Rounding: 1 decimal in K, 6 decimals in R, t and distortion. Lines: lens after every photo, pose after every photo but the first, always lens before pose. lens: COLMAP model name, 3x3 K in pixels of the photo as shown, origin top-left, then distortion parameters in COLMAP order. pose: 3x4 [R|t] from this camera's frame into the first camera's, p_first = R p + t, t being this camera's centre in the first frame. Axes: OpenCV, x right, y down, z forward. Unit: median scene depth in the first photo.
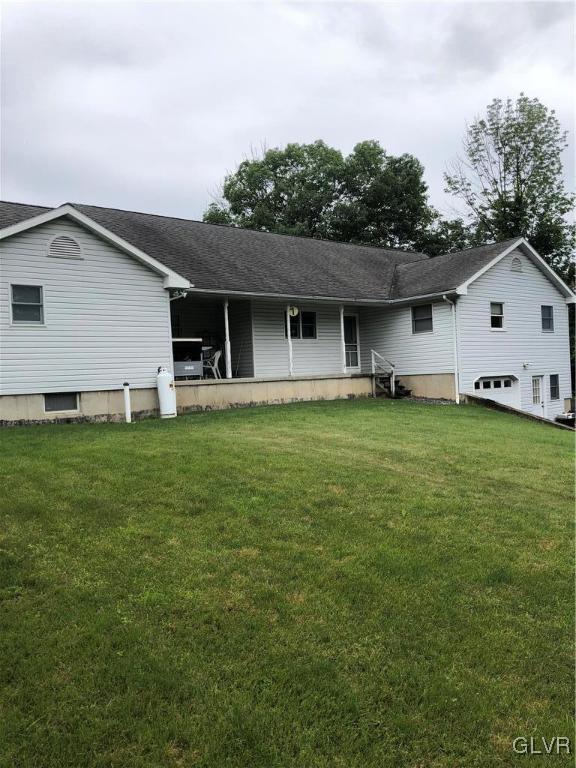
lens RADIAL K [[614.3, 0, 283.3], [0, 614.3, 378.2], [0, 0, 1]] dist [0.027874, -0.039993]
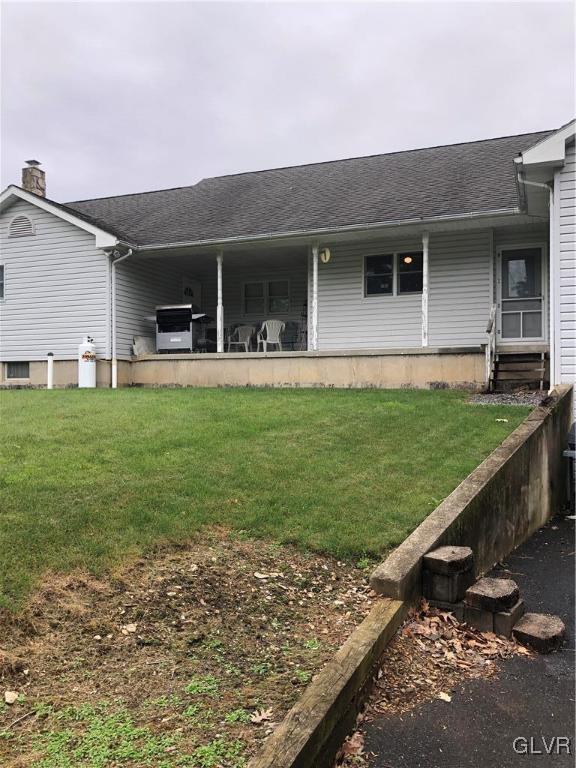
lens RADIAL K [[614.3, 0, 290.4], [0, 614.3, 385.4], [0, 0, 1]] dist [0.027874, -0.039993]
pose [[0.504087, 0.037990, -0.862817, 0.660635], [-0.022286, 0.999272, 0.030978, 0.016461], [0.863365, 0.003613, 0.504567, 0.696362]]
